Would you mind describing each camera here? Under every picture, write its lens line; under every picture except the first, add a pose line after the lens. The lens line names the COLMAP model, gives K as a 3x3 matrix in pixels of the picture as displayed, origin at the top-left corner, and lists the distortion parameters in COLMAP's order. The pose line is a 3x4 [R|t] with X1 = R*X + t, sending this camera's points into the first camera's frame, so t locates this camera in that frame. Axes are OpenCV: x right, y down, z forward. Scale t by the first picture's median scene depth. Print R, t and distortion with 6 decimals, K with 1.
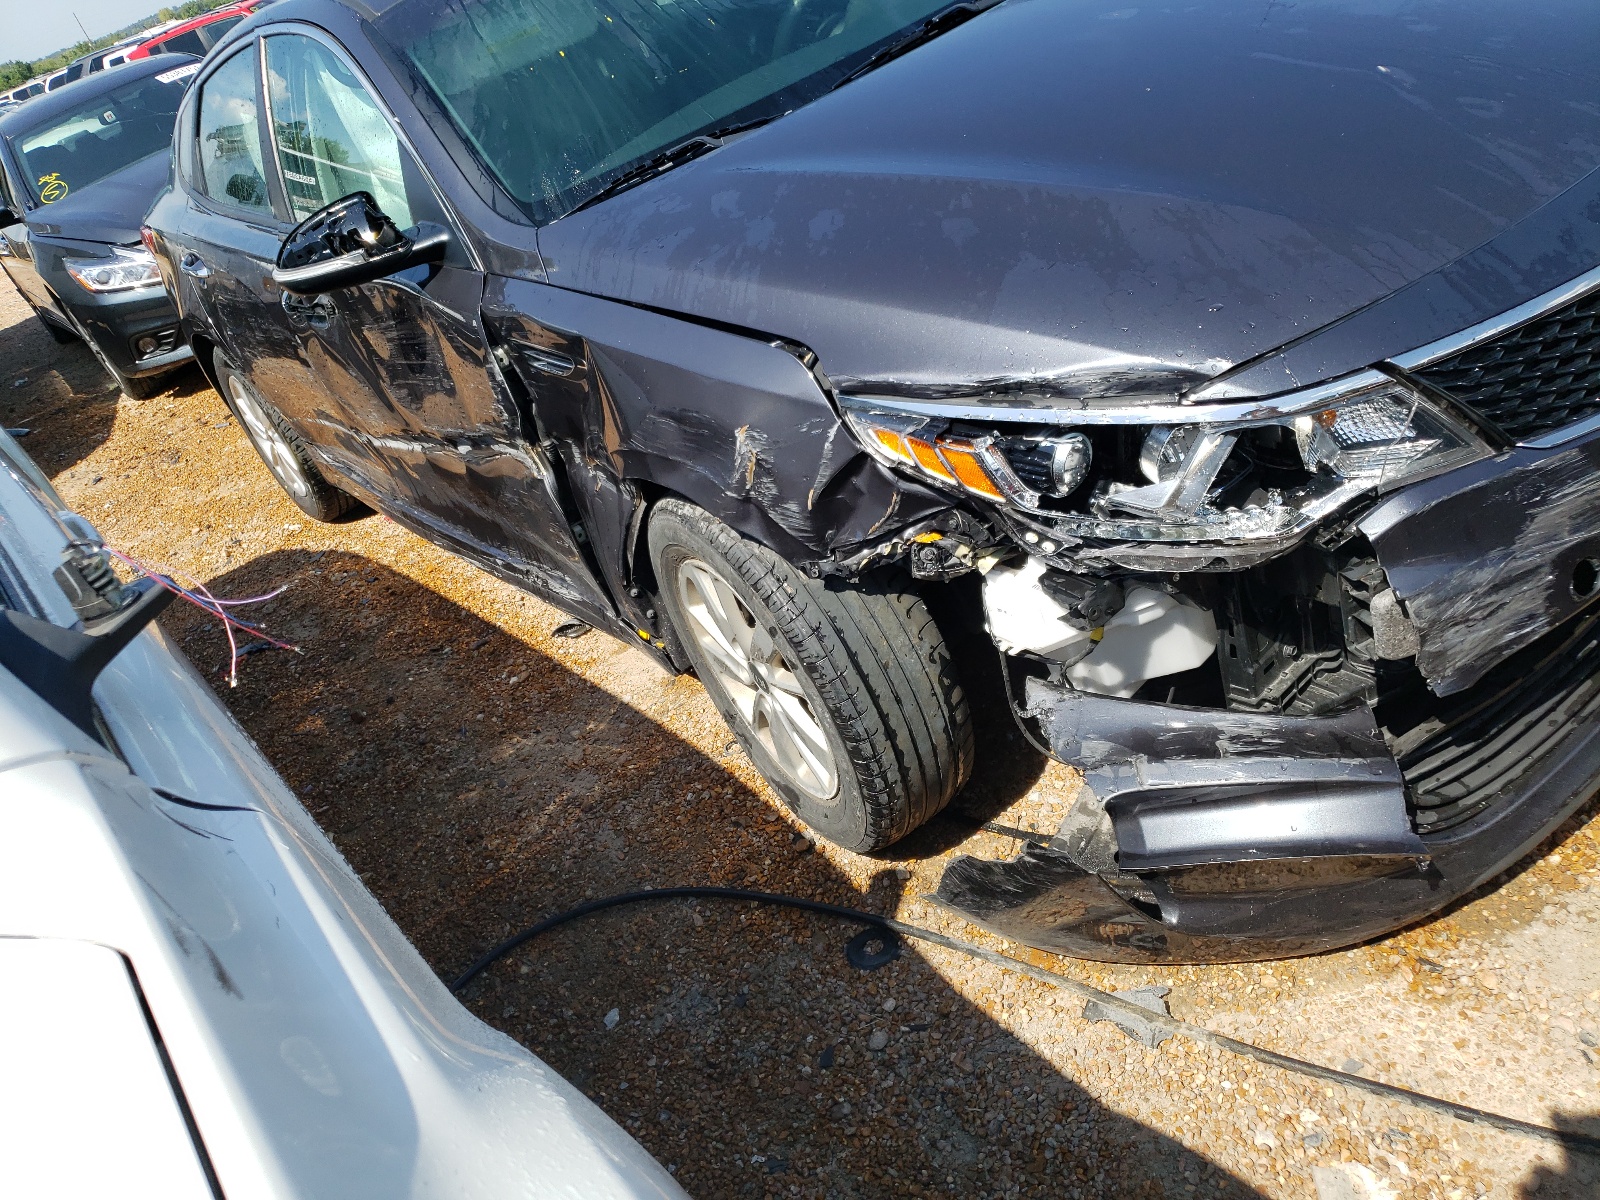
lens RADIAL K [[1289.2, 0, 800.0], [0, 1289.2, 600.0], [0, 0, 1]] dist [0.001745, -0.014440]
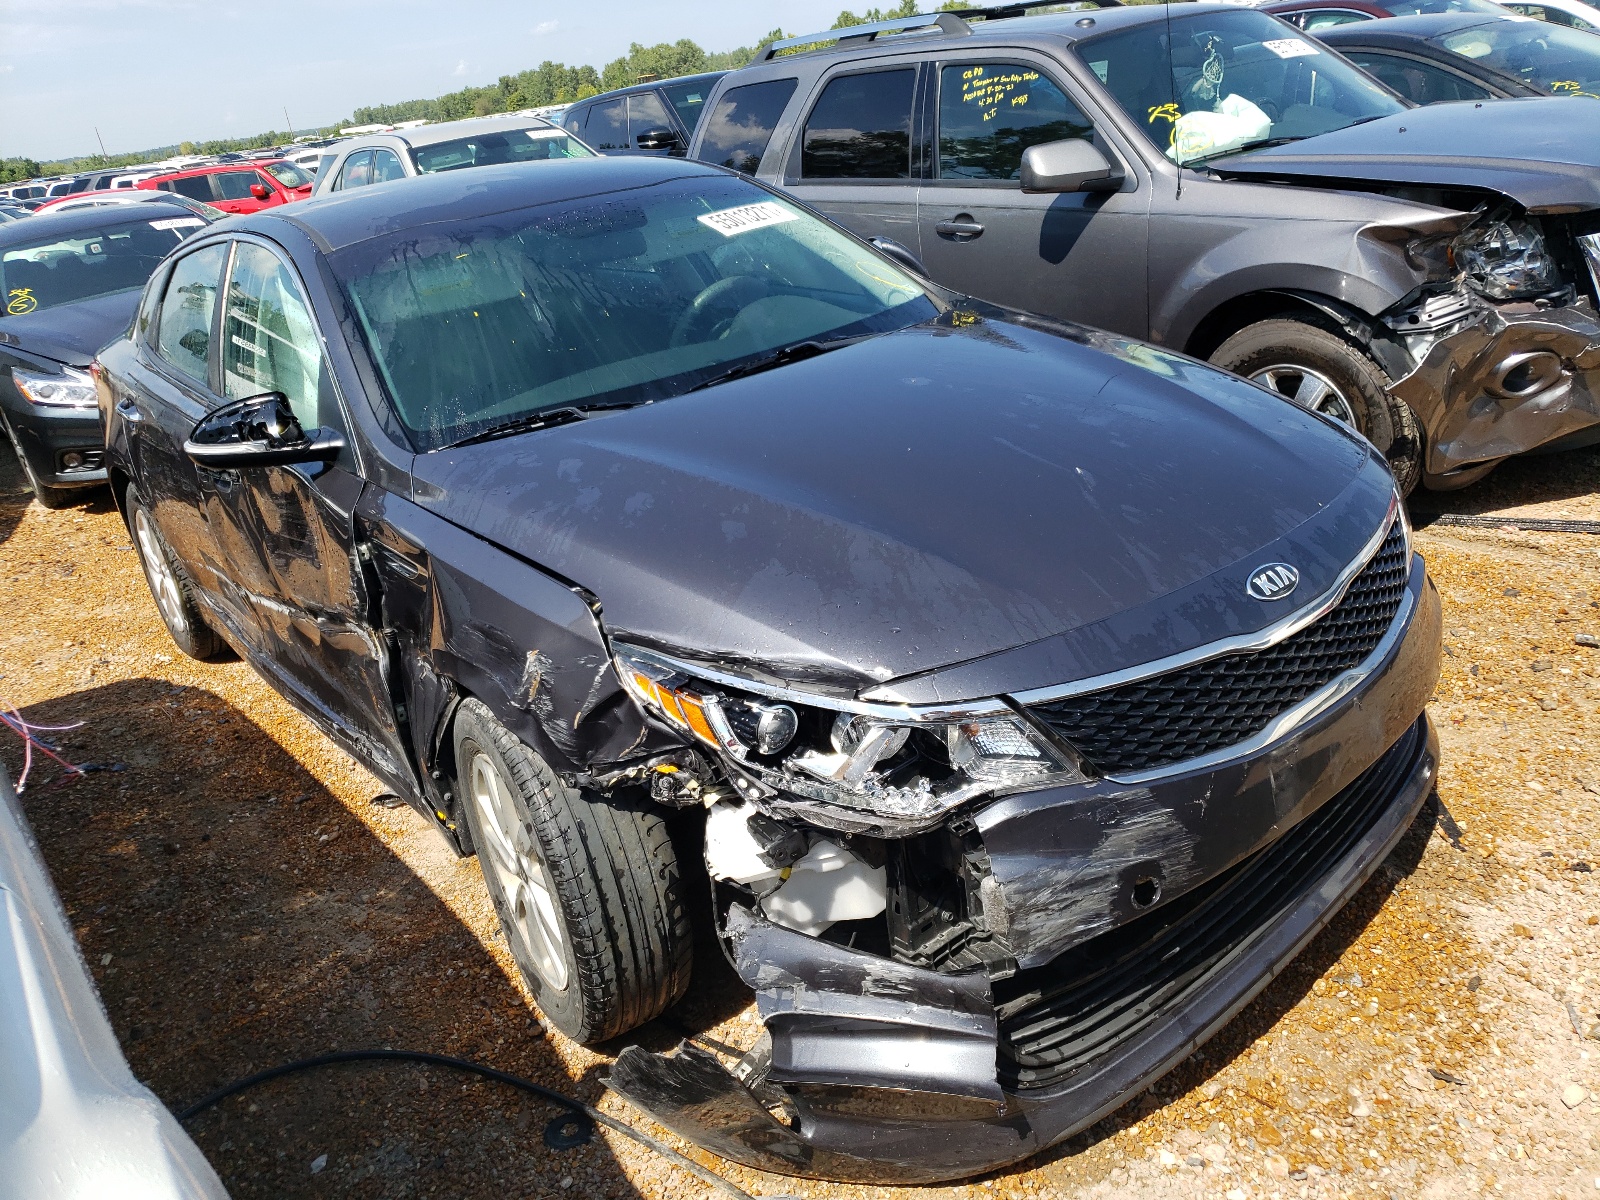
lens RADIAL K [[1265.4, 0, 800.0], [0, 1265.4, 600.0], [0, 0, 1]] dist [-0.003209, 0.002765]
pose [[0.980651, 0.184499, 0.065447, 0.089688], [-0.169938, 0.968264, -0.183262, -0.005556], [-0.097182, 0.168594, 0.980883, -0.150282]]
